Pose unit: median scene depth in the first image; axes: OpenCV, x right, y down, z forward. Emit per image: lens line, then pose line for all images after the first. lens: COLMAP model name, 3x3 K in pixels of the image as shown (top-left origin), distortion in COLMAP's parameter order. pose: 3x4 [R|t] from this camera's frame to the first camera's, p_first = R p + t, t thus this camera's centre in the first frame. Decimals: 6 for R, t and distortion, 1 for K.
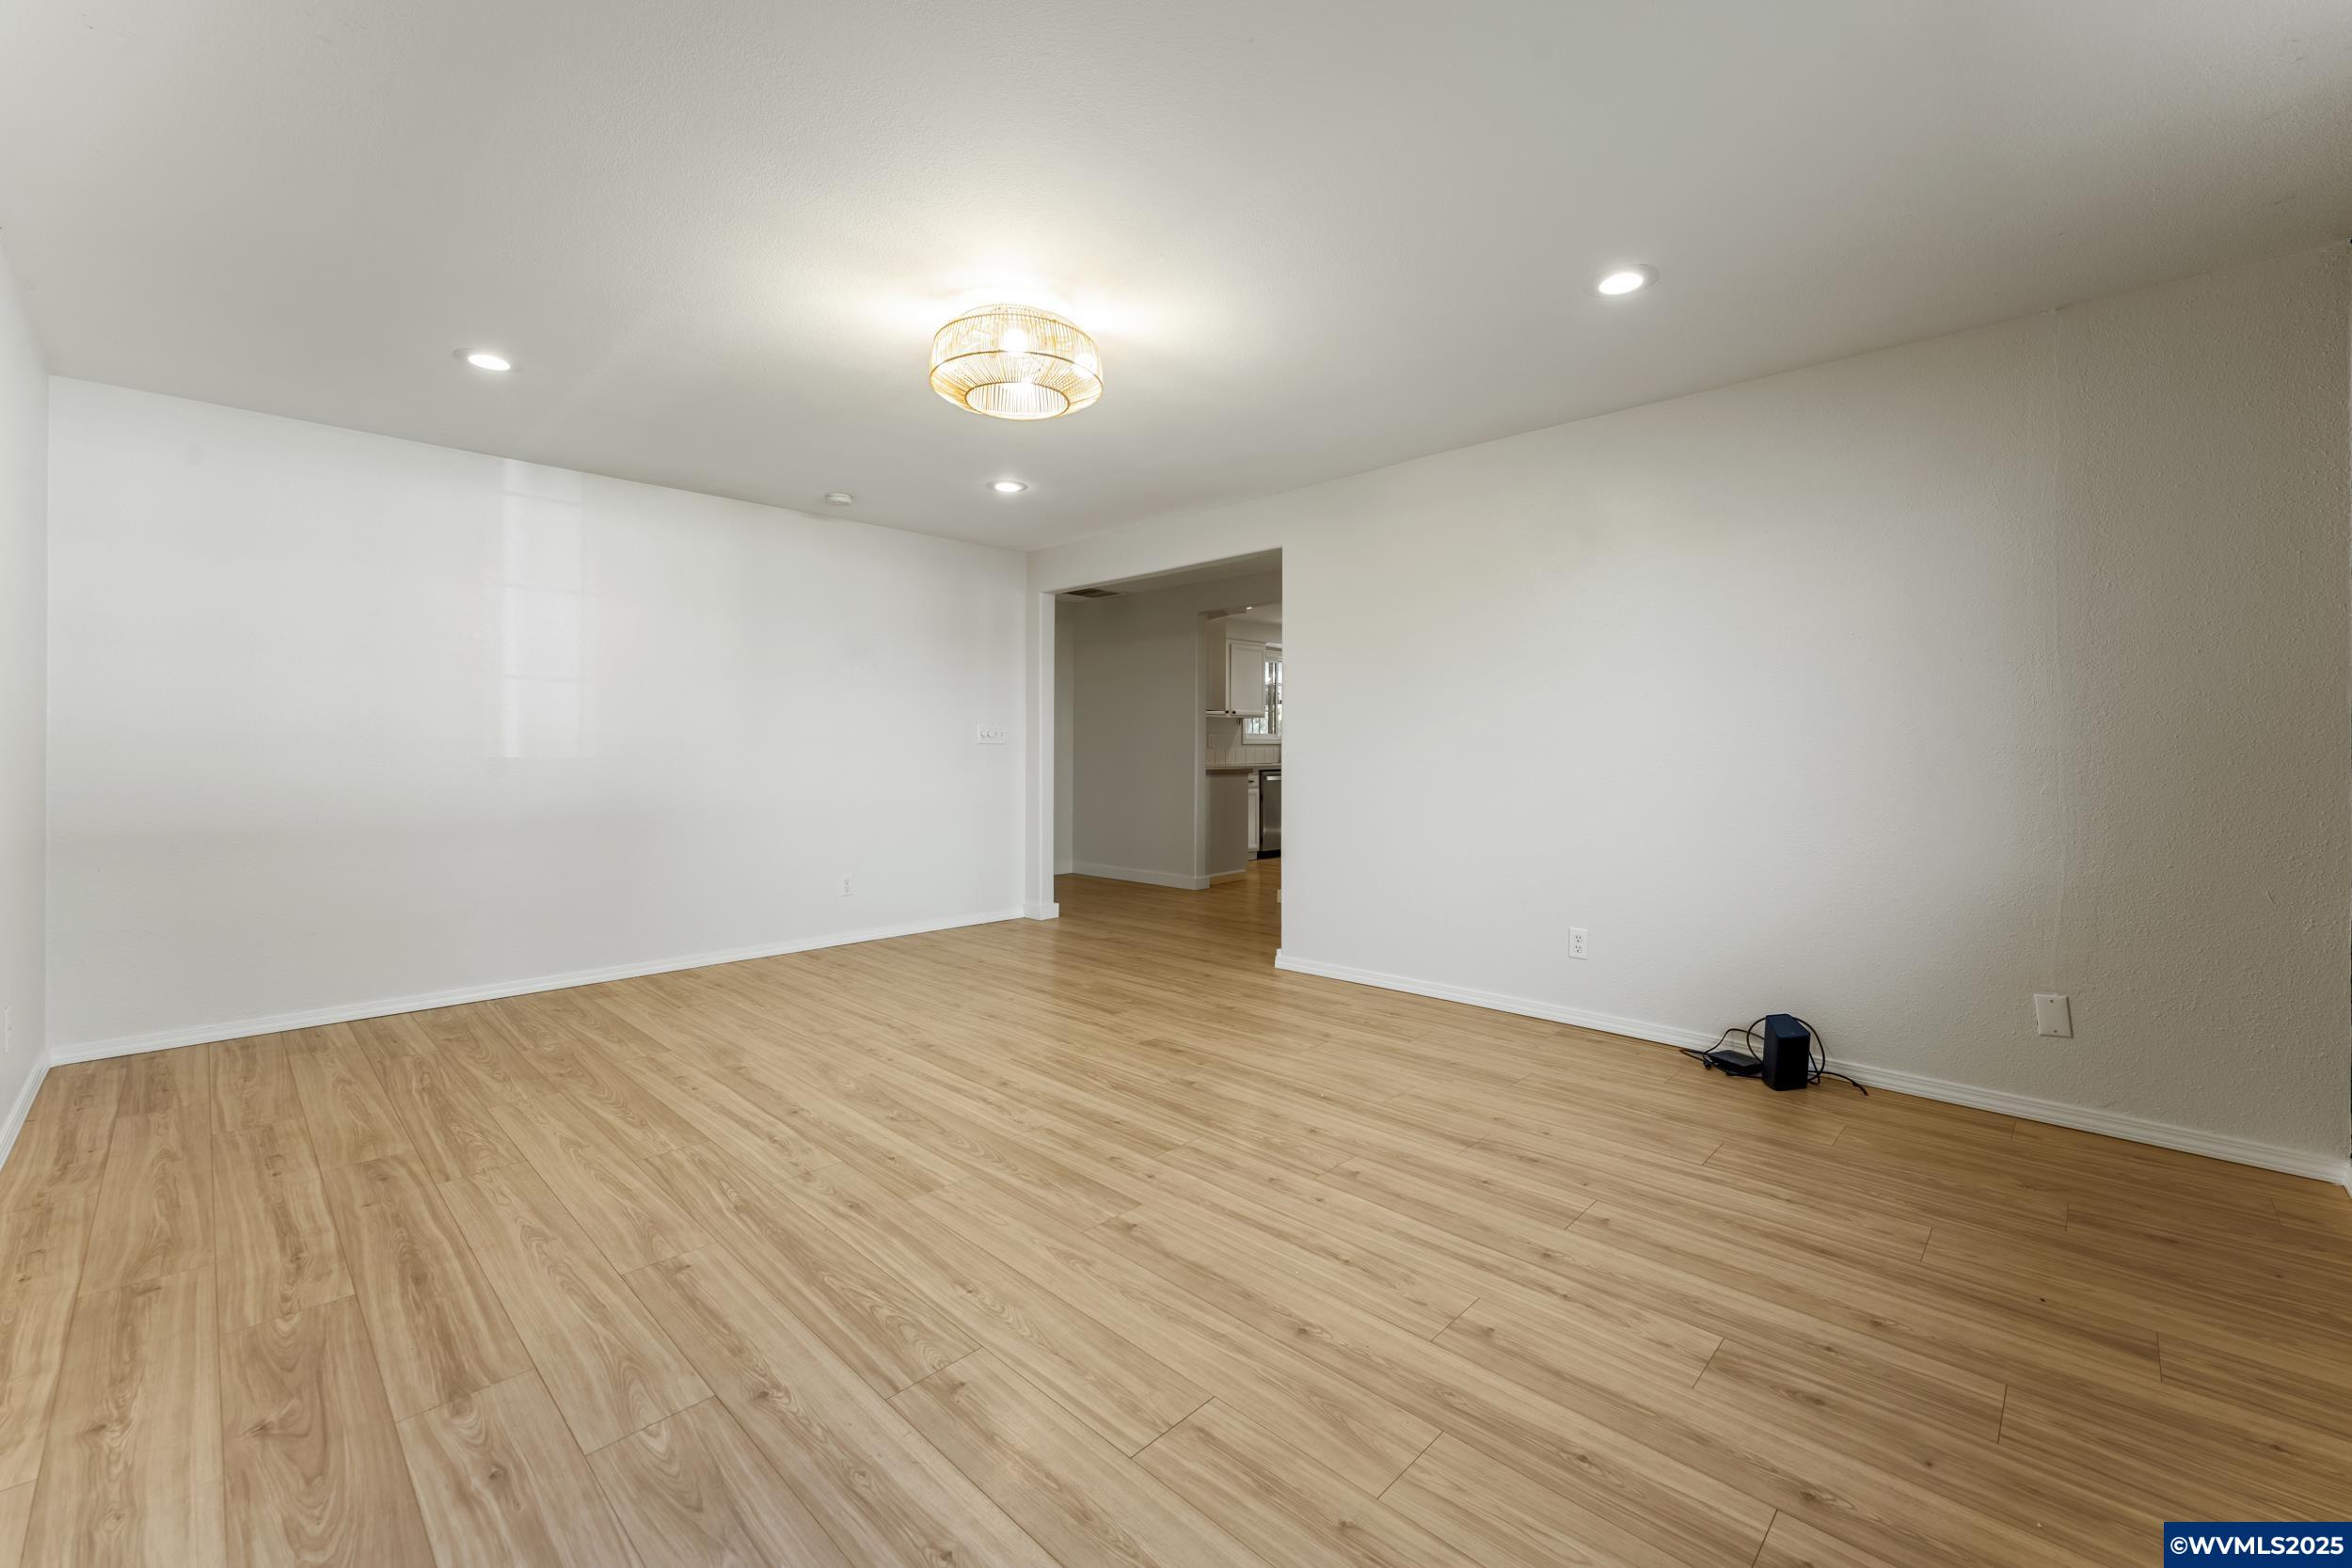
lens RADIAL K [[944.9, 0, 1169.2], [0, 944.9, 776.8], [0, 0, 1]] dist [0.001363, -0.000186]
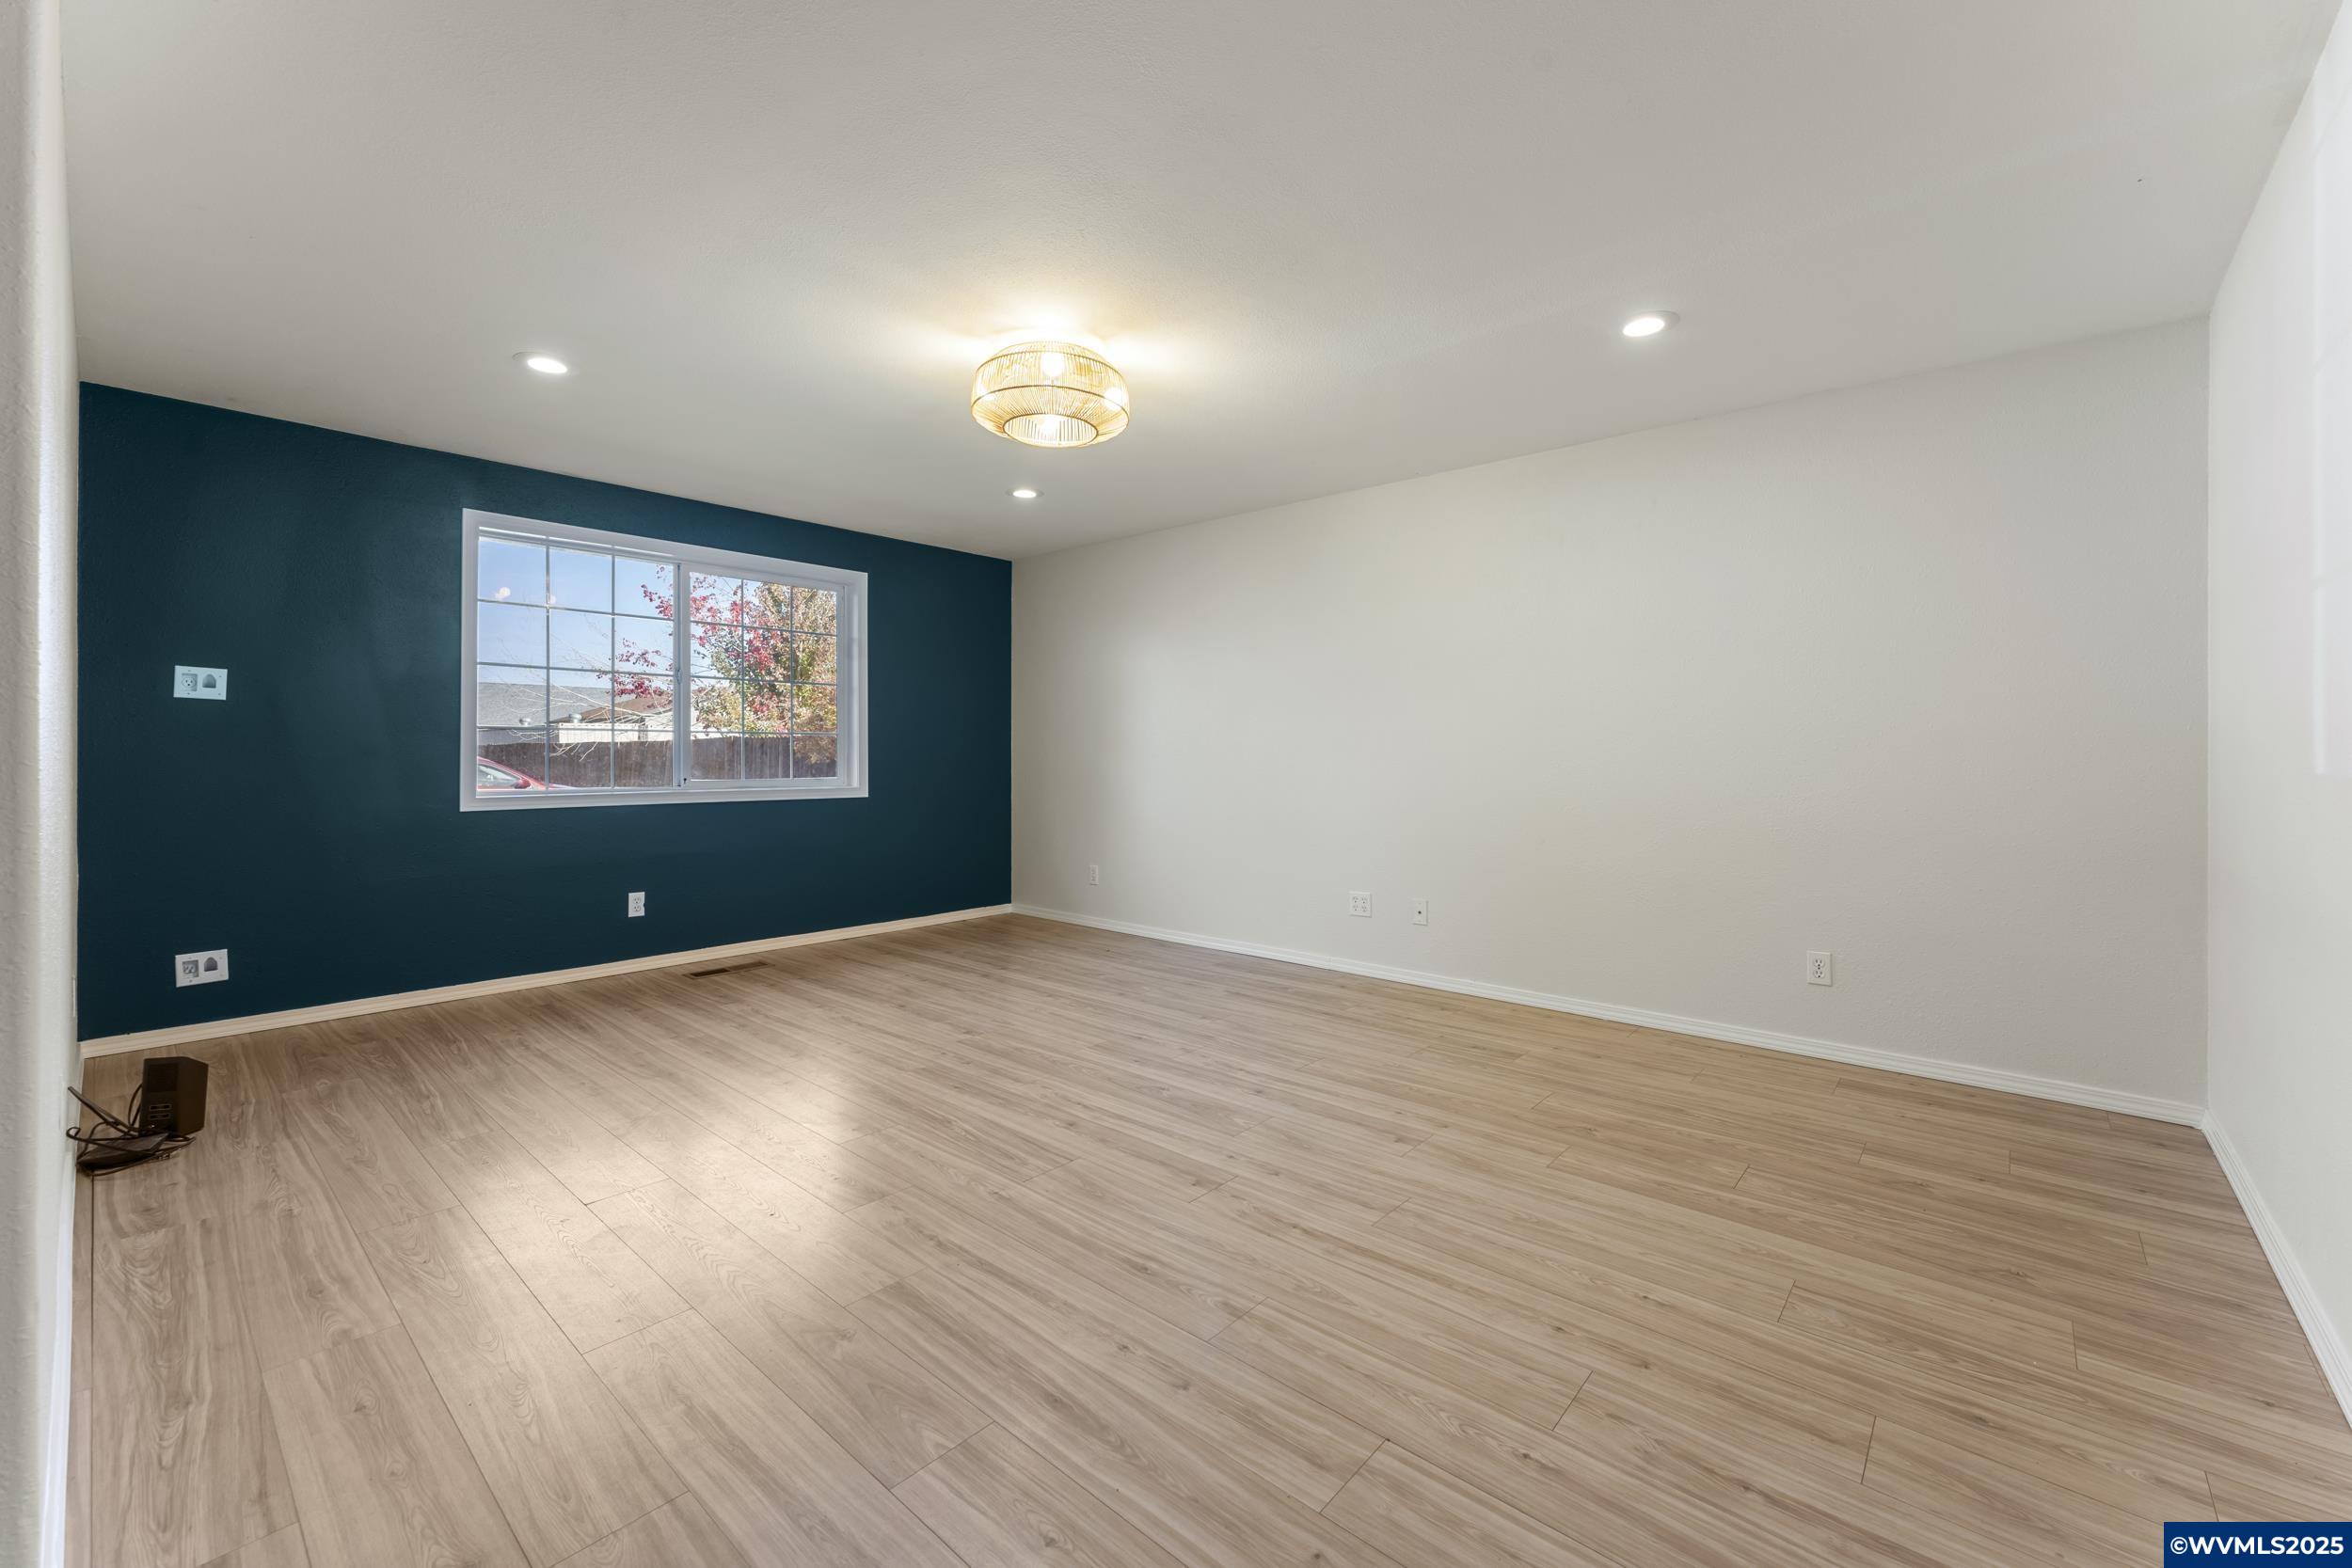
lens RADIAL K [[944.9, 0, 1179.8], [0, 944.9, 767.5], [0, 0, 1]] dist [0.001363, -0.000186]
pose [[-0.998037, -0.002448, -0.062584, -0.233043], [-0.005243, 0.998994, 0.044528, -0.058070], [0.062412, 0.044769, -0.997046, 1.992601]]
